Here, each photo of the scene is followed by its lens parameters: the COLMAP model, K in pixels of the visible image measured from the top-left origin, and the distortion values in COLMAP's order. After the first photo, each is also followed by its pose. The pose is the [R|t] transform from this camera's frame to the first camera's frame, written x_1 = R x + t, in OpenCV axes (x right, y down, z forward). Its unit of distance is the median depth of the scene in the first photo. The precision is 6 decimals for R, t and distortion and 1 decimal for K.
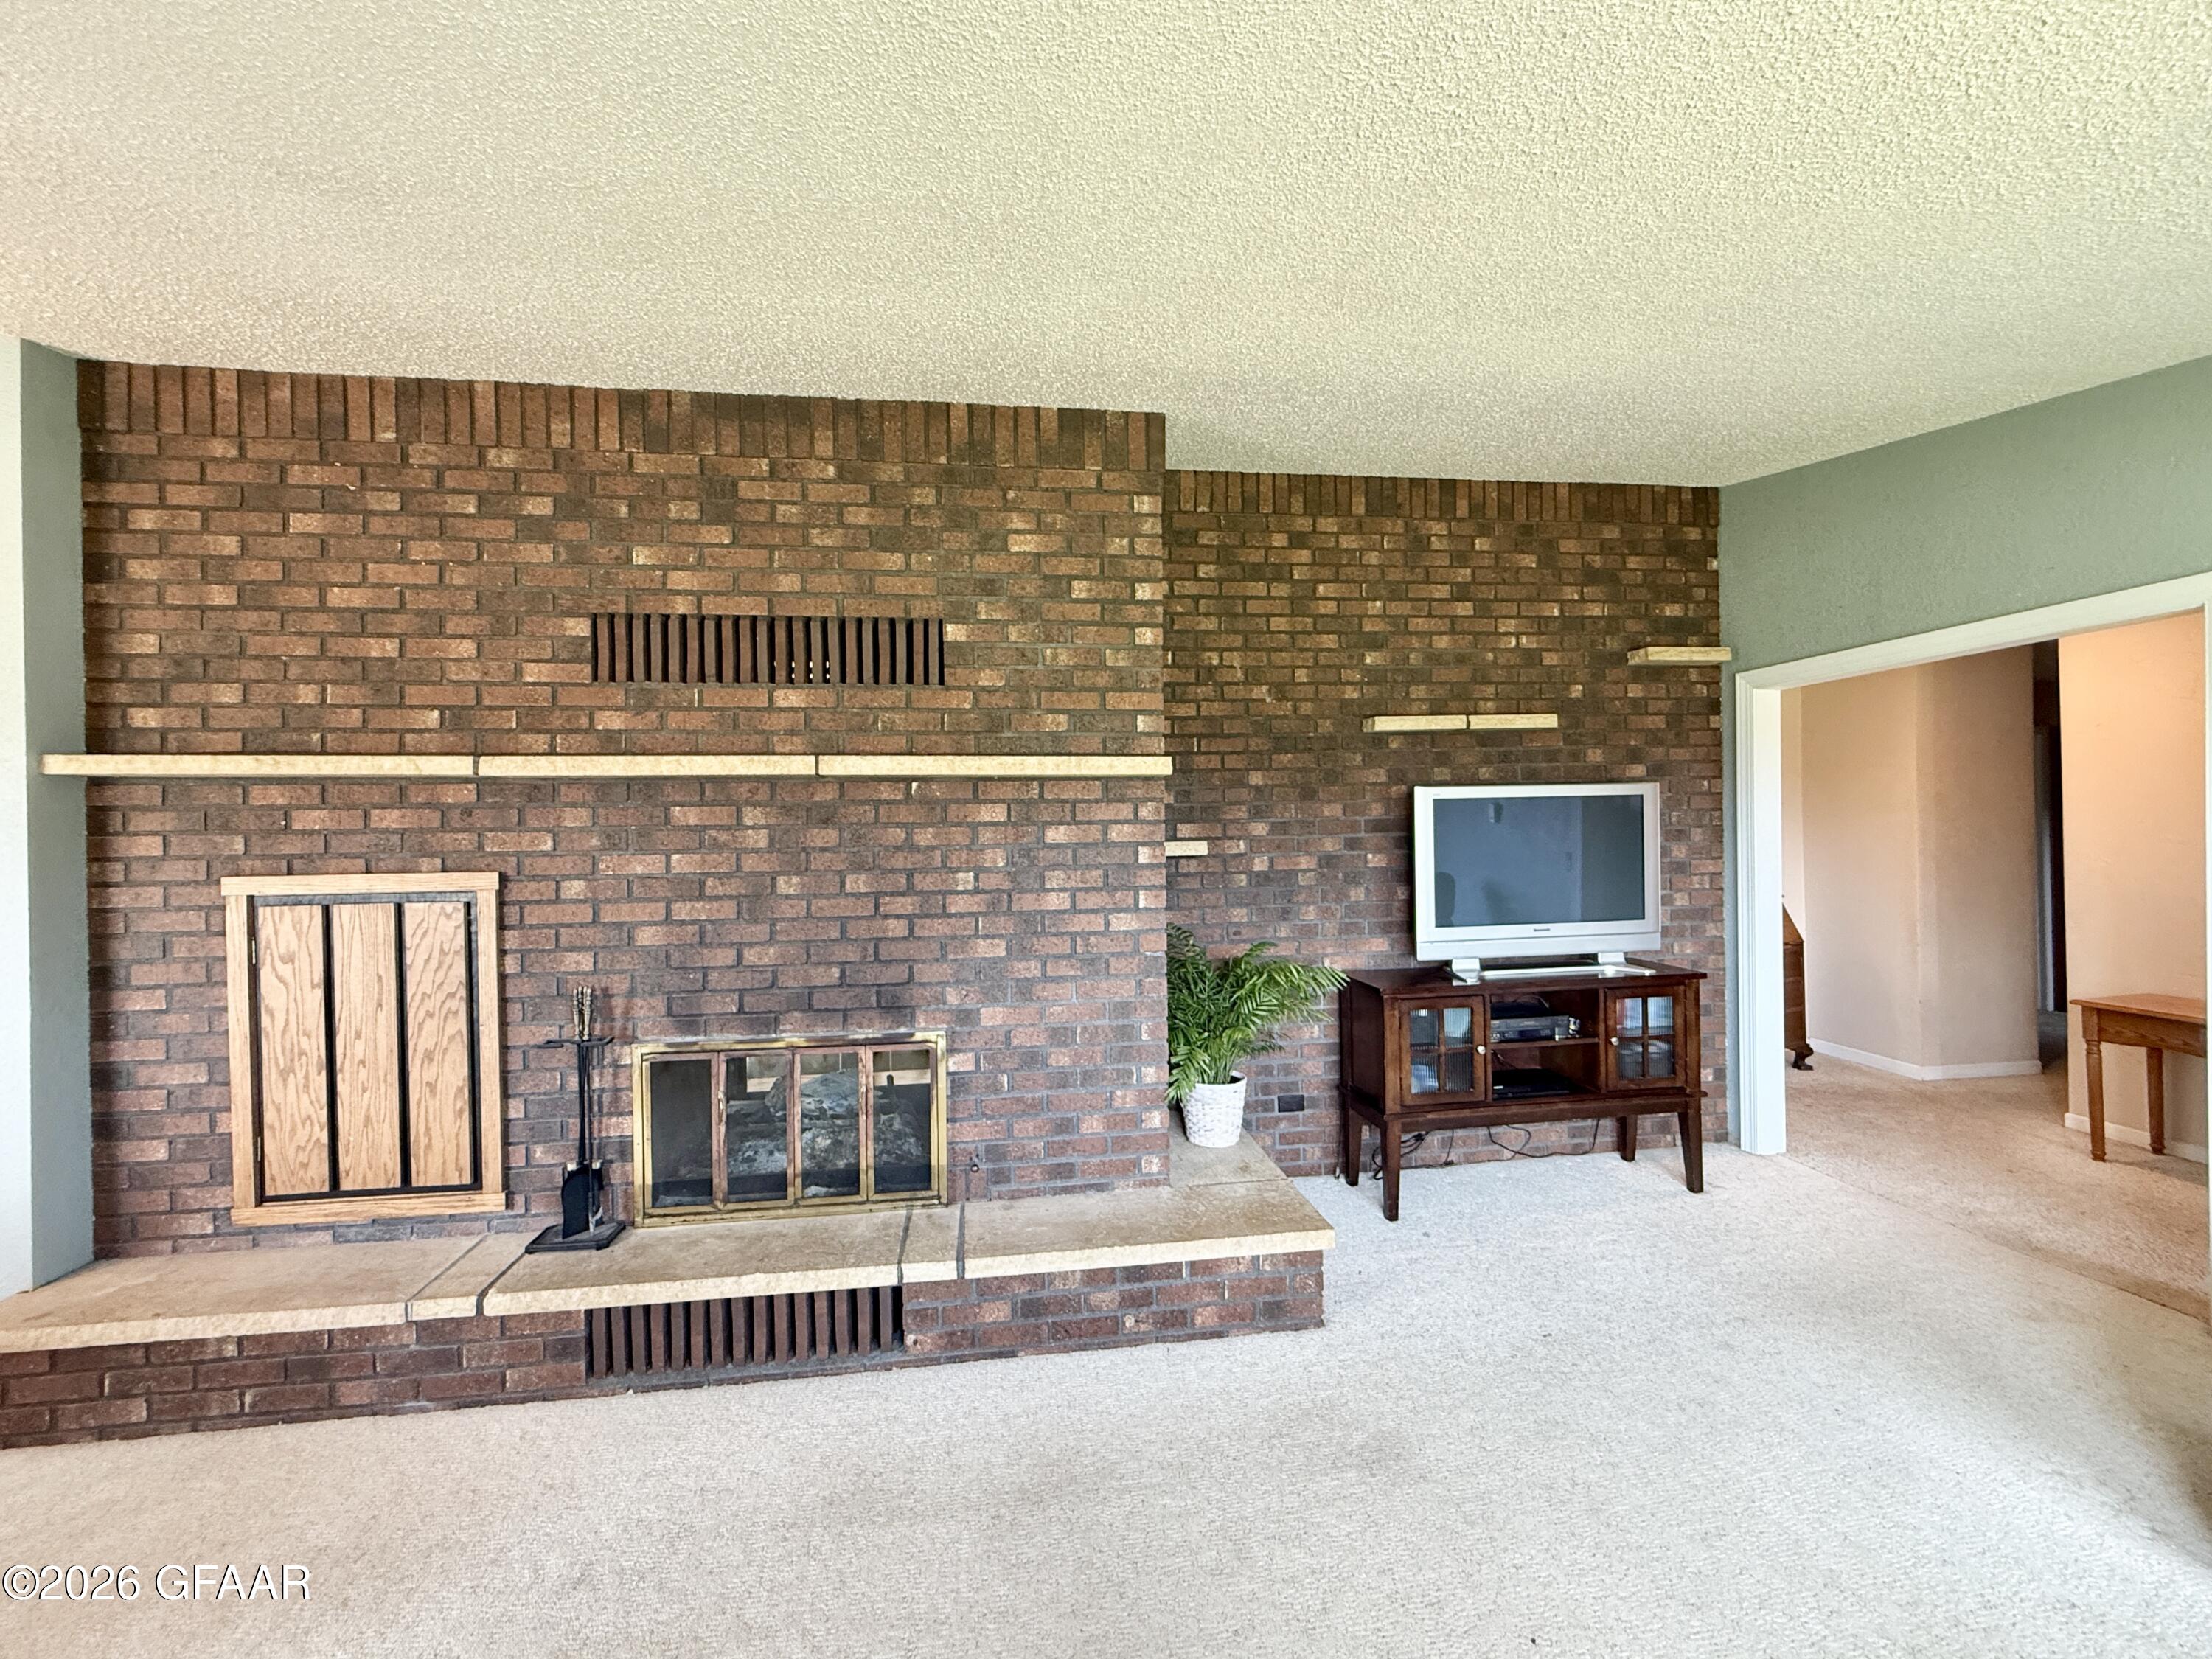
lens RADIAL K [[956.3, 0, 1106.9], [0, 956.3, 830.1], [0, 0, 1]] dist [0.001410, 0.000214]
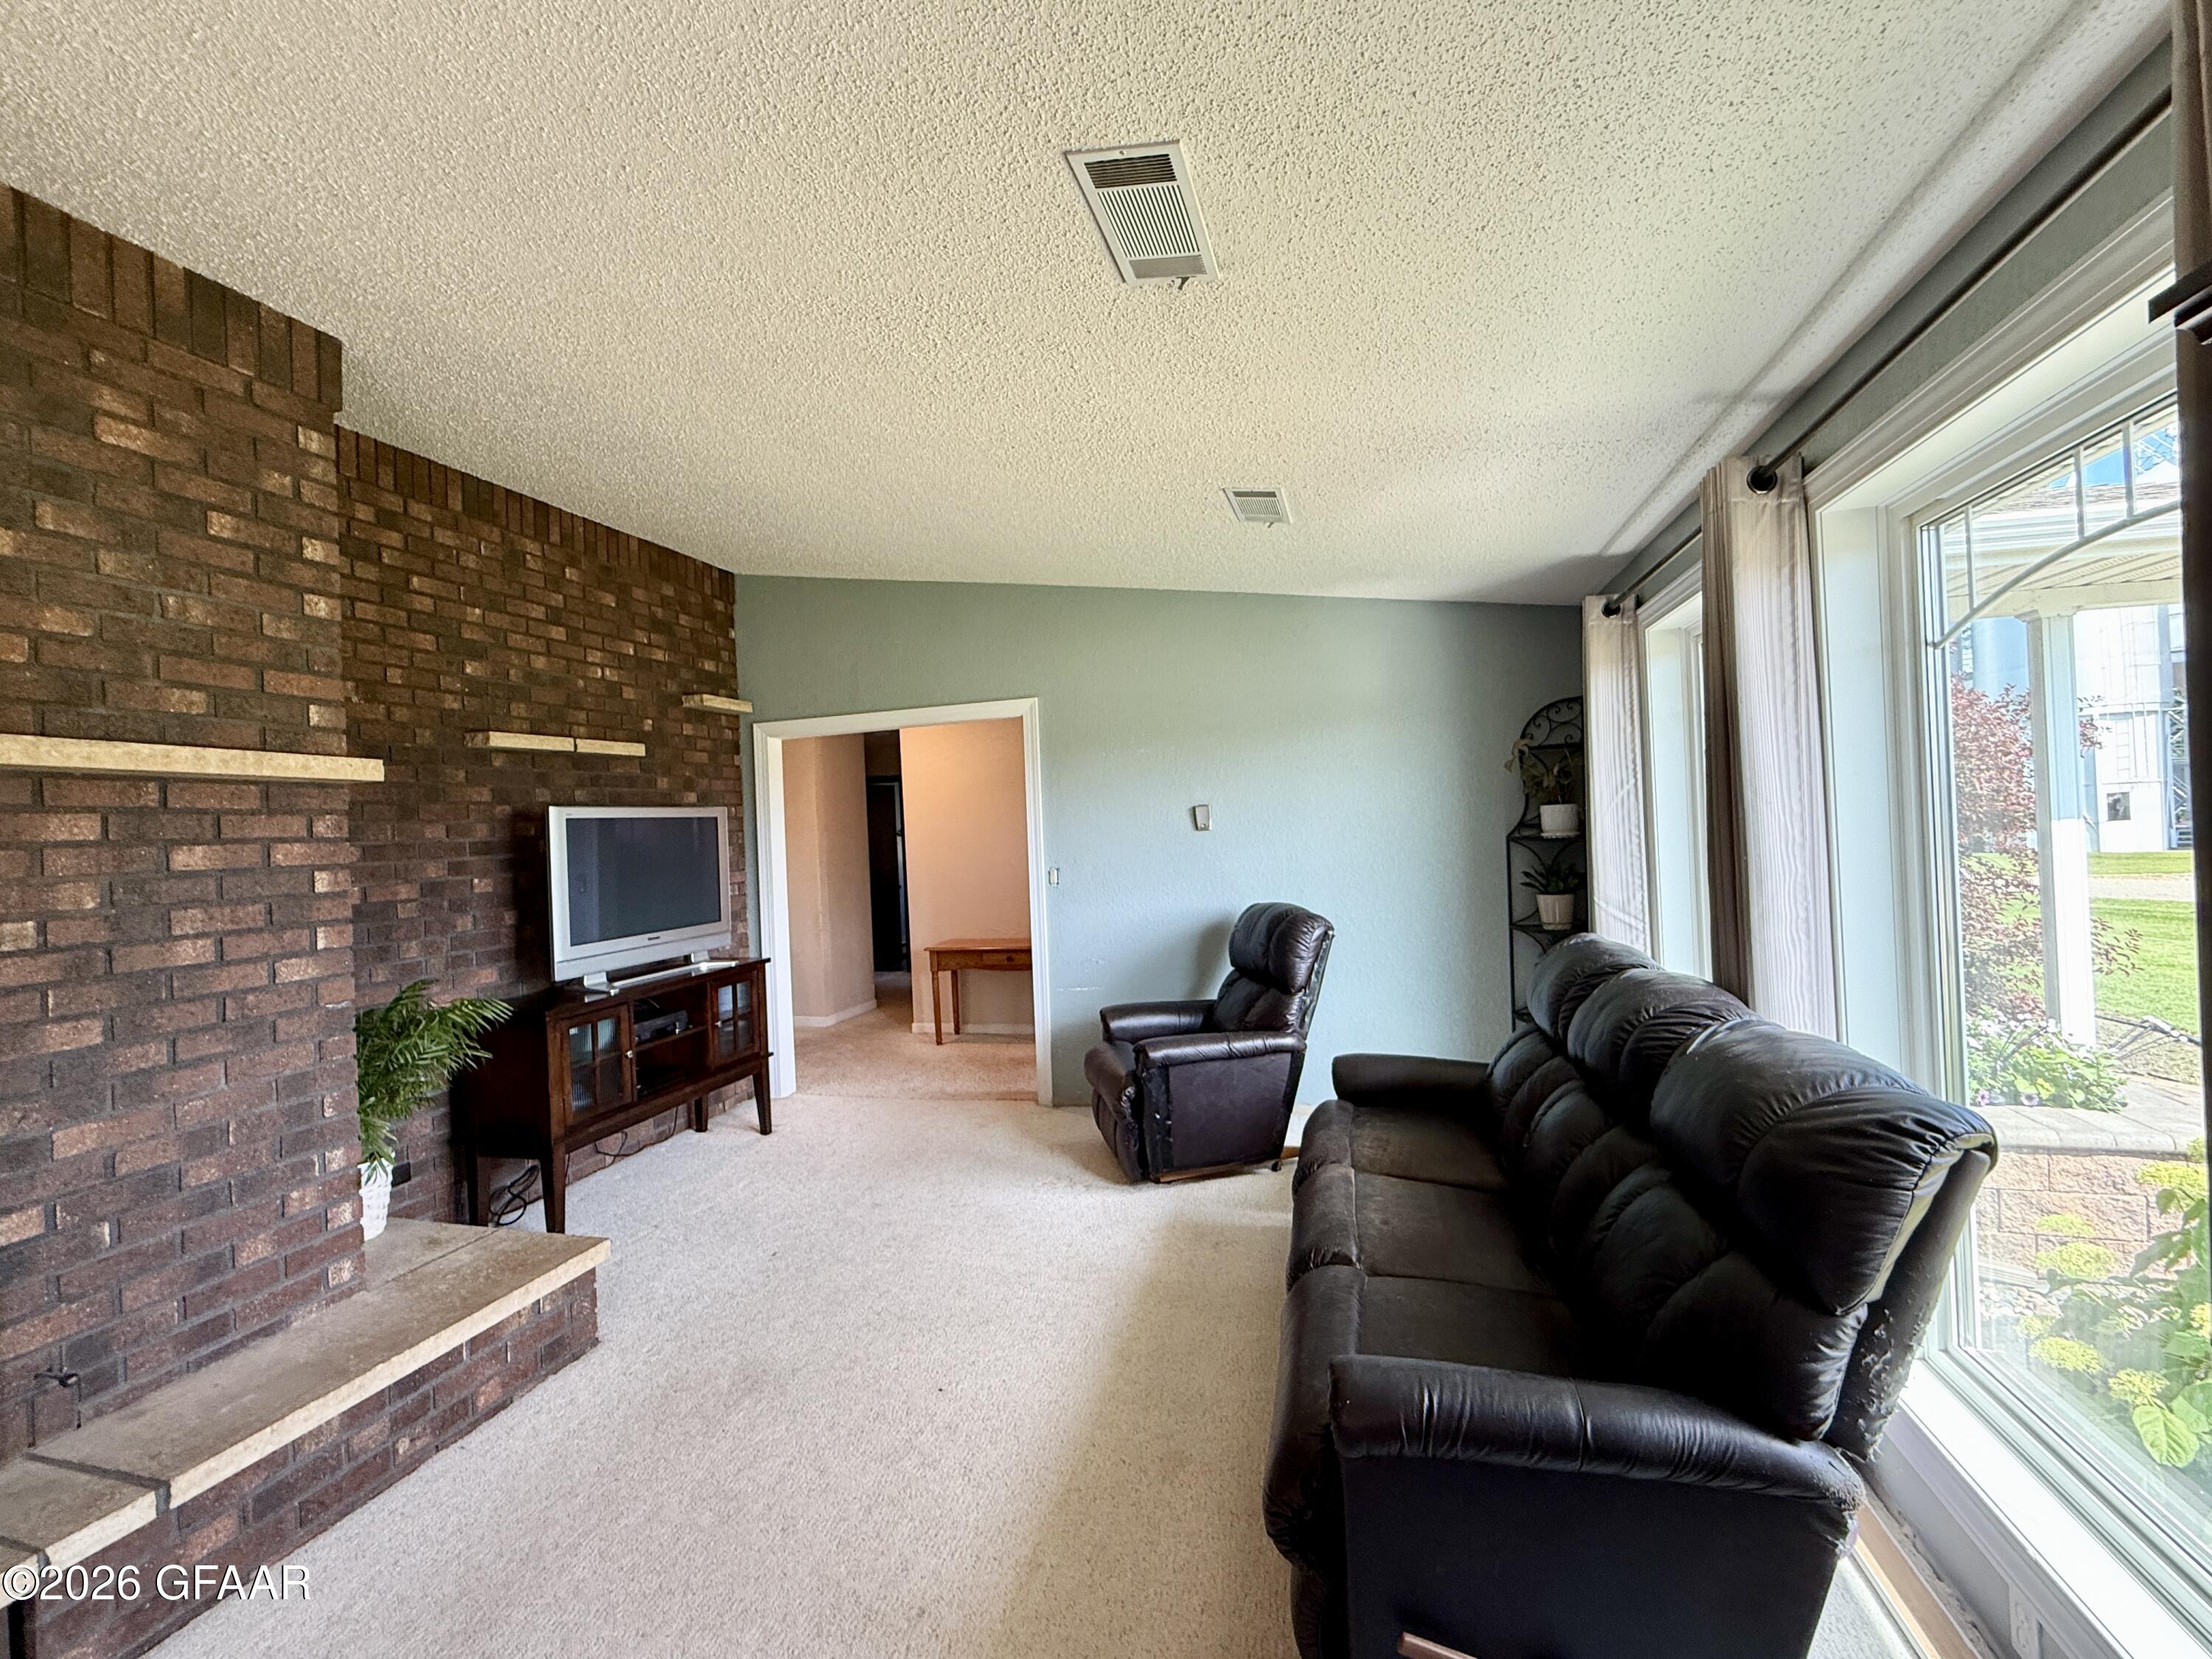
lens RADIAL K [[956.3, 0, 1110.5], [0, 956.3, 830.5], [0, 0, 1]] dist [0.001410, 0.000214]
pose [[0.403191, -0.001918, 0.915114, -0.427971], [0.038584, 0.999144, -0.014906, 0.020968], [-0.914302, 0.041318, 0.402920, 0.085251]]
